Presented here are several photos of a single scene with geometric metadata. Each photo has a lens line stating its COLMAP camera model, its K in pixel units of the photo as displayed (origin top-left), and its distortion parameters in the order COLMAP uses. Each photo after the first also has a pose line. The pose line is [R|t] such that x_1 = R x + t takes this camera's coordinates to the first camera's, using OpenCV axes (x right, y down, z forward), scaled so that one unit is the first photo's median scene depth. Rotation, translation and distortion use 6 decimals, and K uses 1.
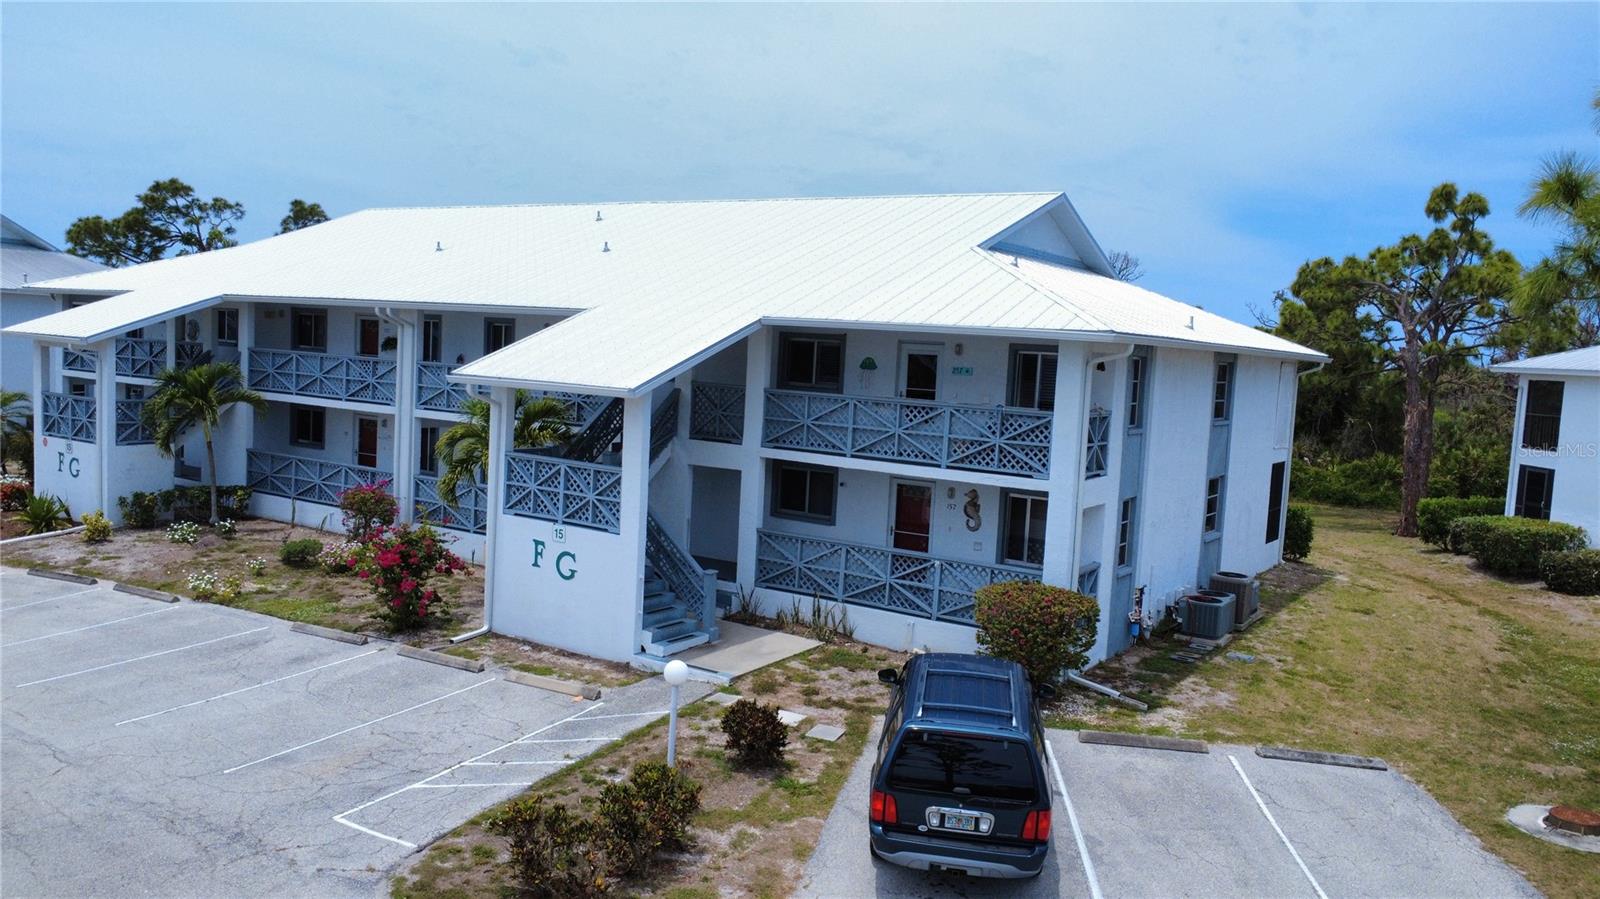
lens RADIAL K [[1208.3, 0, 800.5], [0, 1208.3, 455.0], [0, 0, 1]] dist [0.004758, -0.005295]
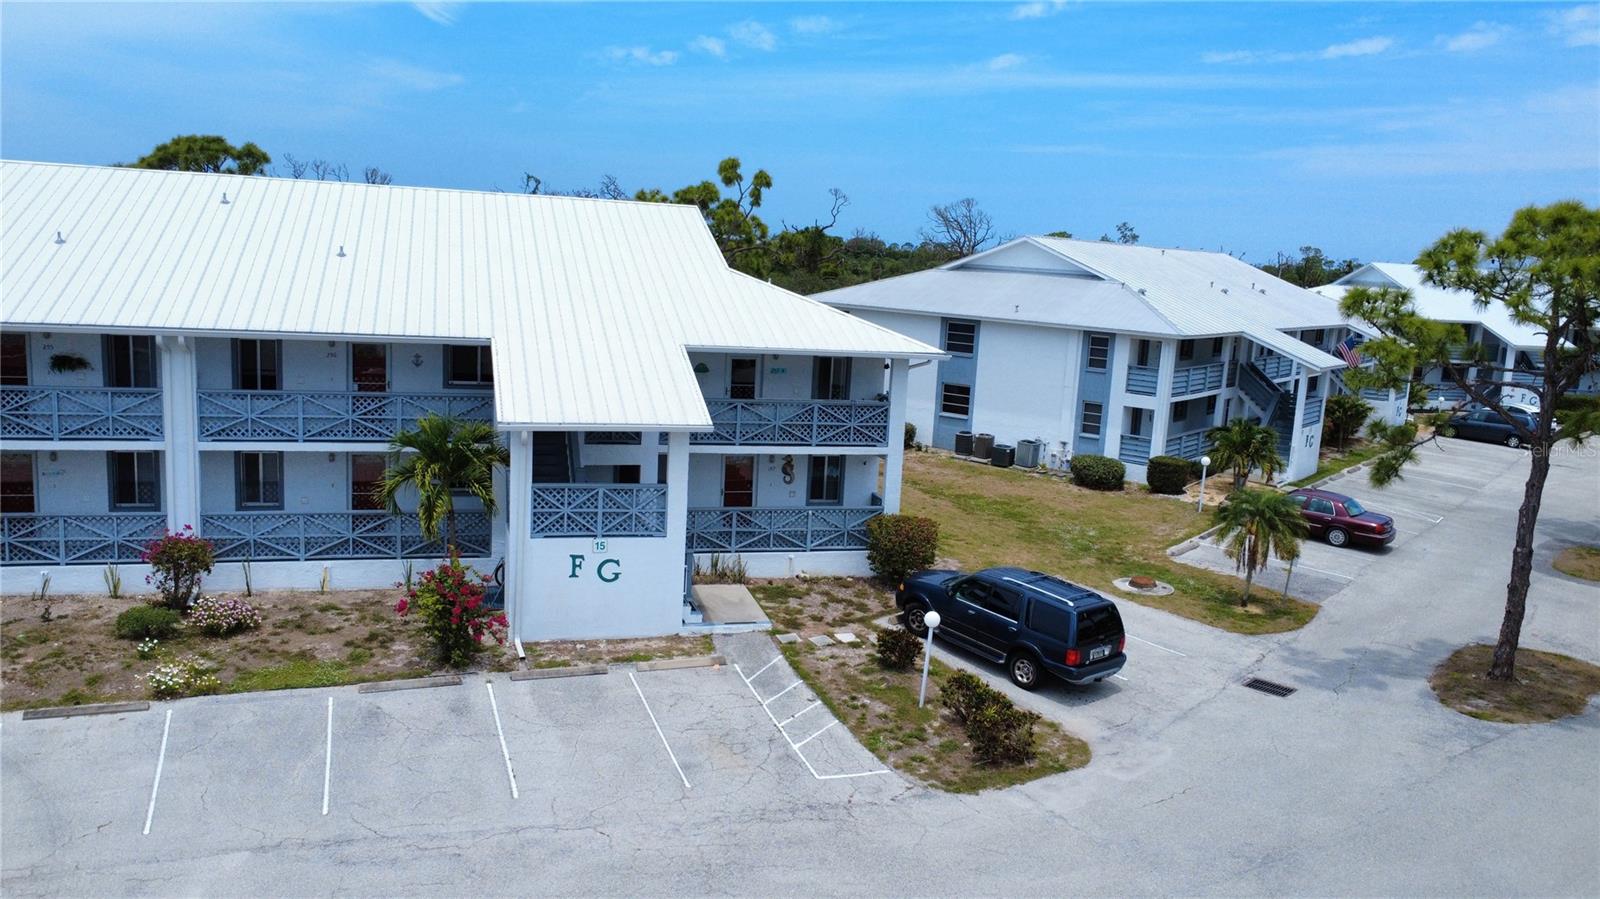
lens RADIAL K [[1208.3, 0, 800.5], [0, 1208.3, 455.0], [0, 0, 1]] dist [0.004758, -0.005295]
pose [[0.649922, -0.146265, 0.745793, -0.896785], [0.048971, 0.987326, 0.150959, -0.182939], [-0.758421, -0.061589, 0.648848, 0.081260]]
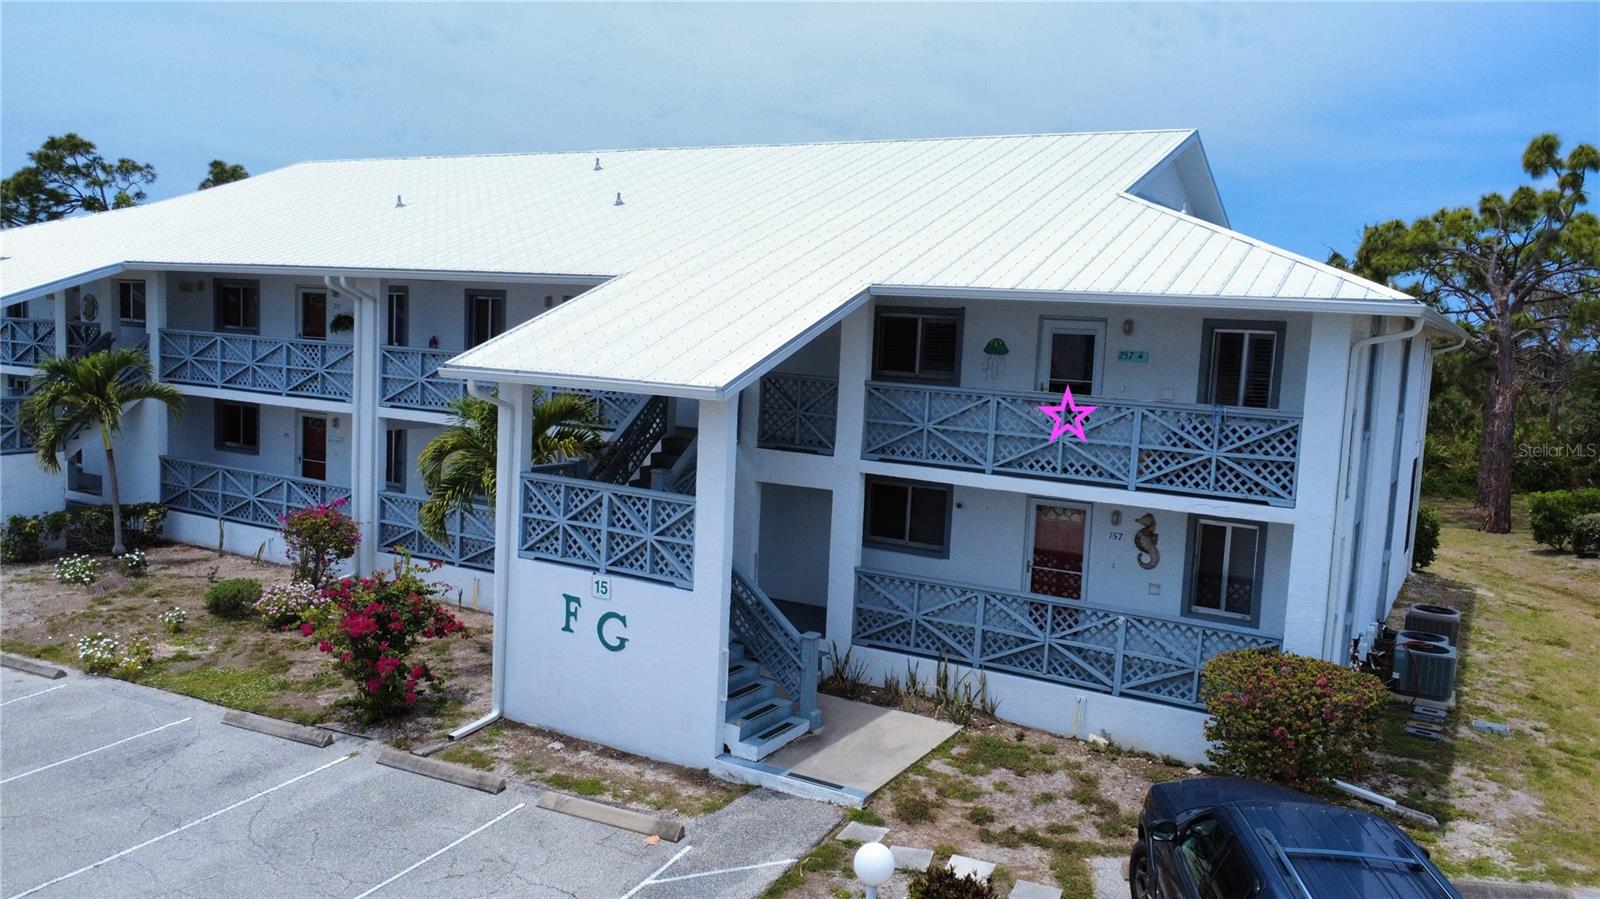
lens RADIAL K [[1208.3, 0, 800.5], [0, 1208.3, 455.0], [0, 0, 1]] dist [0.004758, -0.005295]
pose [[0.998583, -0.011159, 0.052040, -0.112049], [0.010112, 0.999742, 0.020340, -0.025597], [-0.052254, -0.019785, 0.998438, 0.263060]]
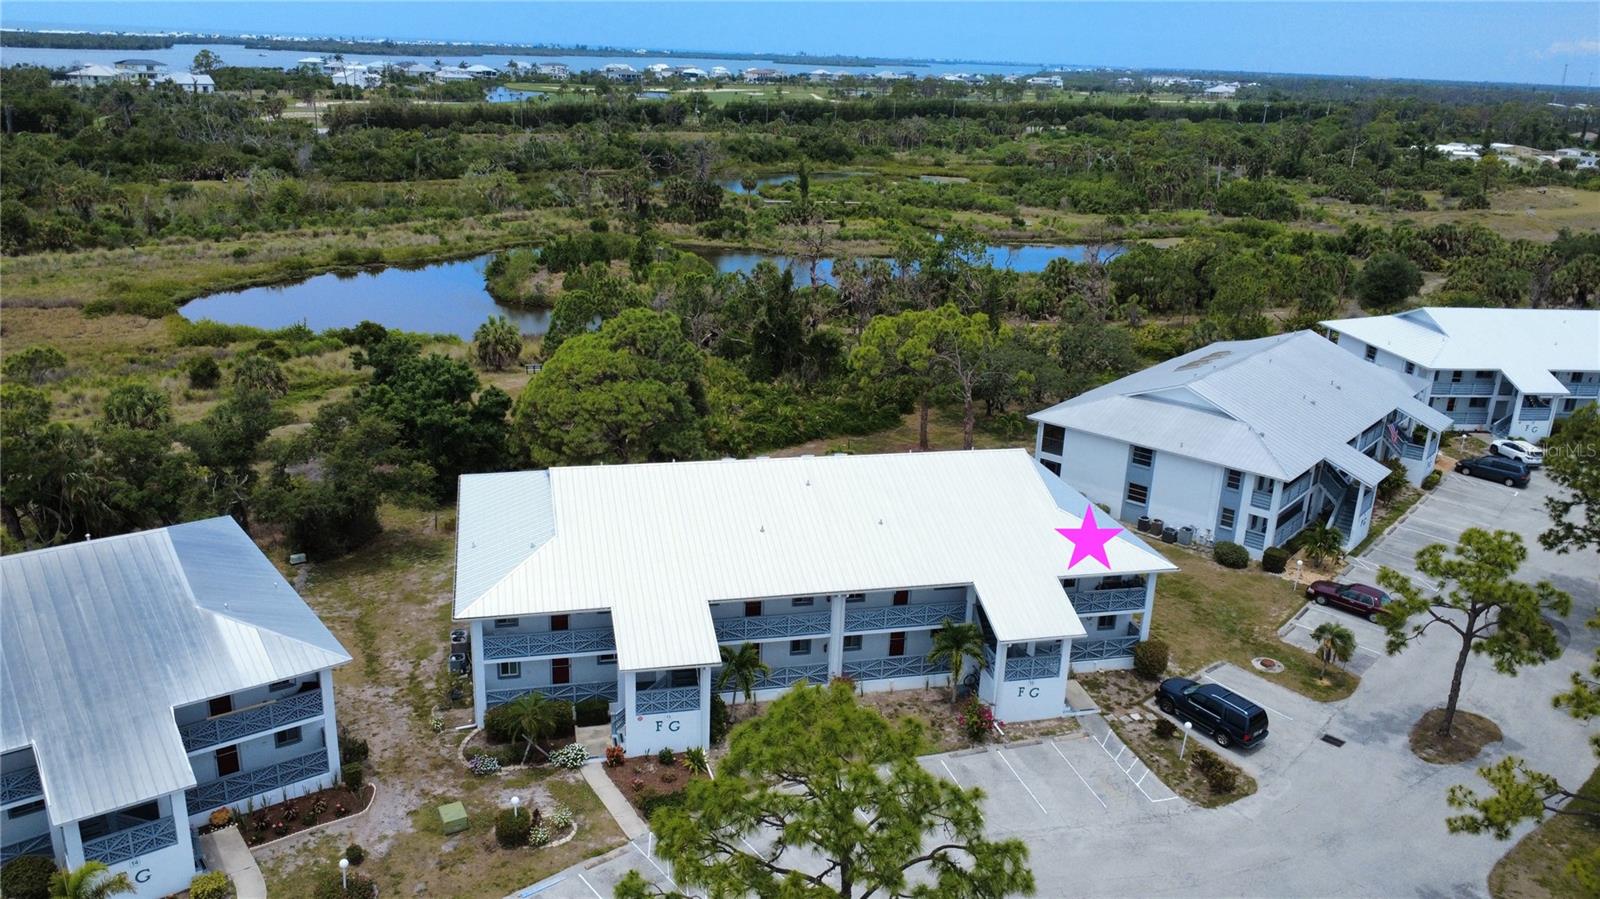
lens RADIAL K [[1208.3, 0, 800.5], [0, 1208.3, 455.0], [0, 0, 1]] dist [0.004758, -0.005295]
pose [[0.678246, -0.257189, 0.688357, -2.125655], [0.062750, 0.953601, 0.294463, -1.161205], [-0.732150, -0.156524, 0.662915, -0.291899]]
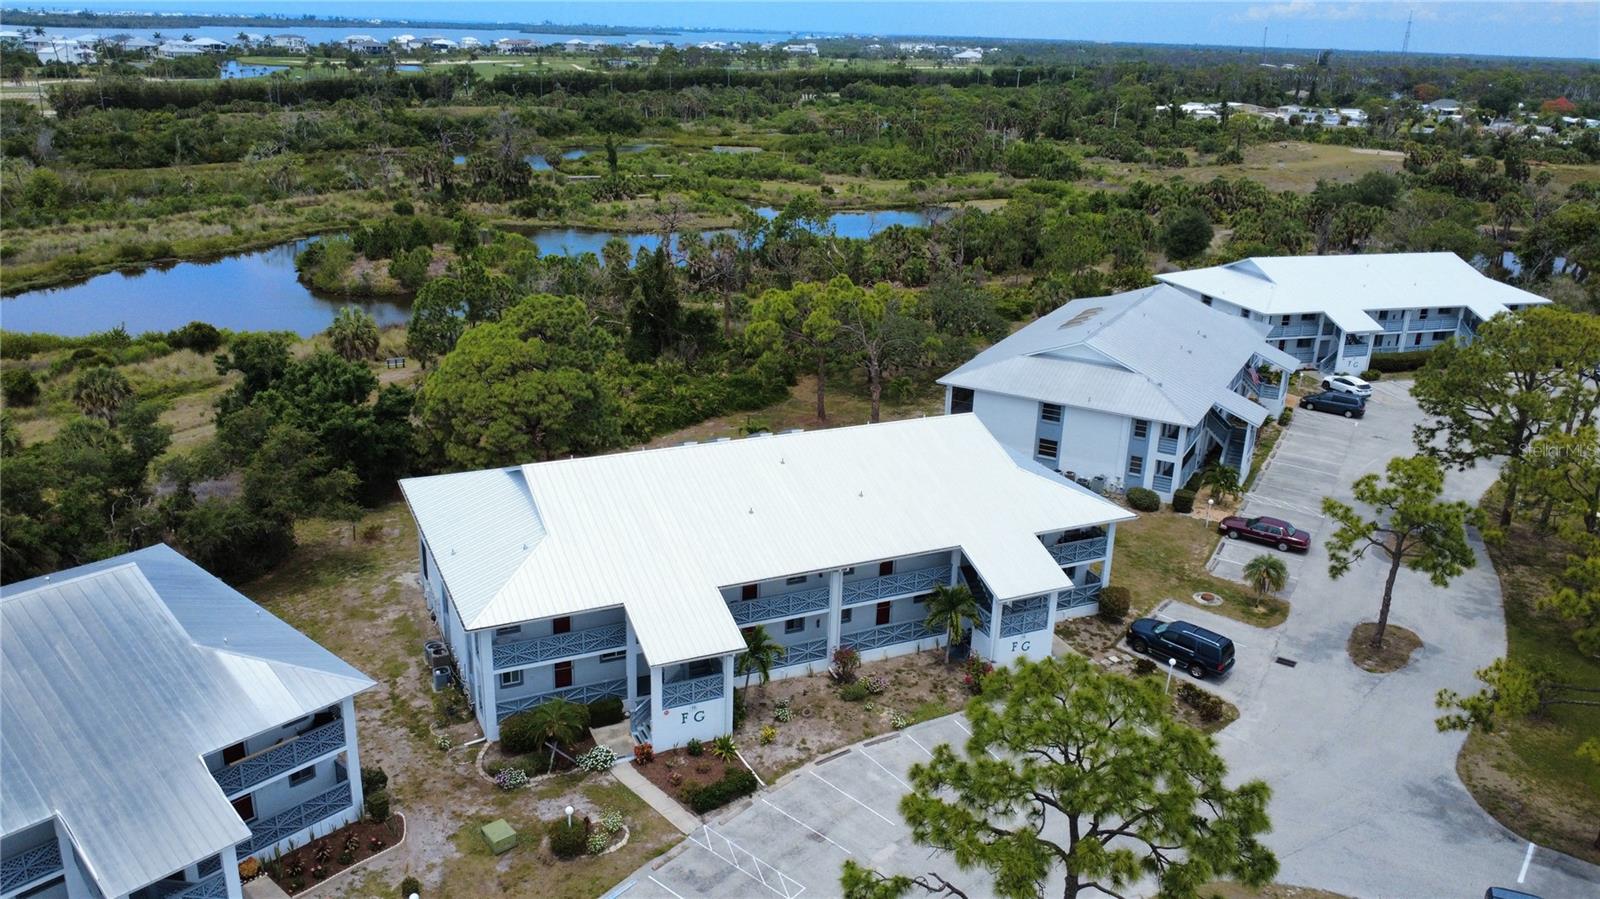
lens RADIAL K [[1208.3, 0, 800.5], [0, 1208.3, 455.0], [0, 0, 1]] dist [0.004758, -0.005295]
pose [[0.520789, -0.317273, 0.792538, -2.388220], [0.072478, 0.941453, 0.329261, -1.204444], [-0.850603, -0.114034, 0.513294, 0.062540]]
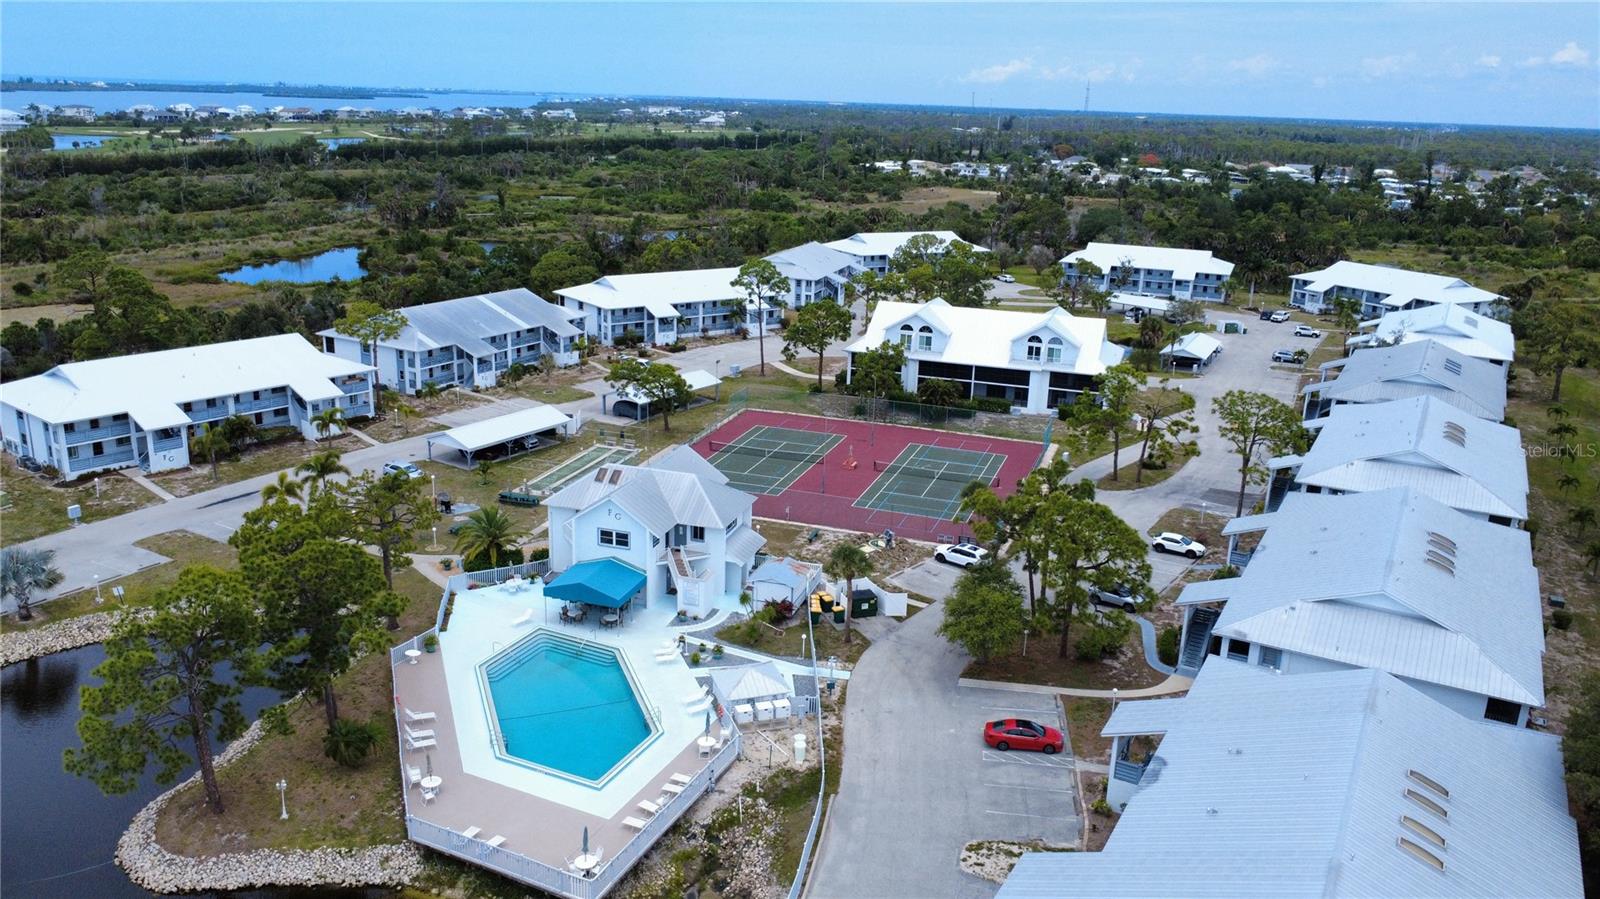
lens RADIAL K [[1208.3, 0, 800.5], [0, 1208.3, 455.0], [0, 0, 1]] dist [0.004758, -0.005295]
pose [[0.338489, -0.306229, 0.889747, -8.174629], [0.070330, 0.951152, 0.300607, -1.648684], [-0.938338, -0.039177, 0.343491, -2.396746]]
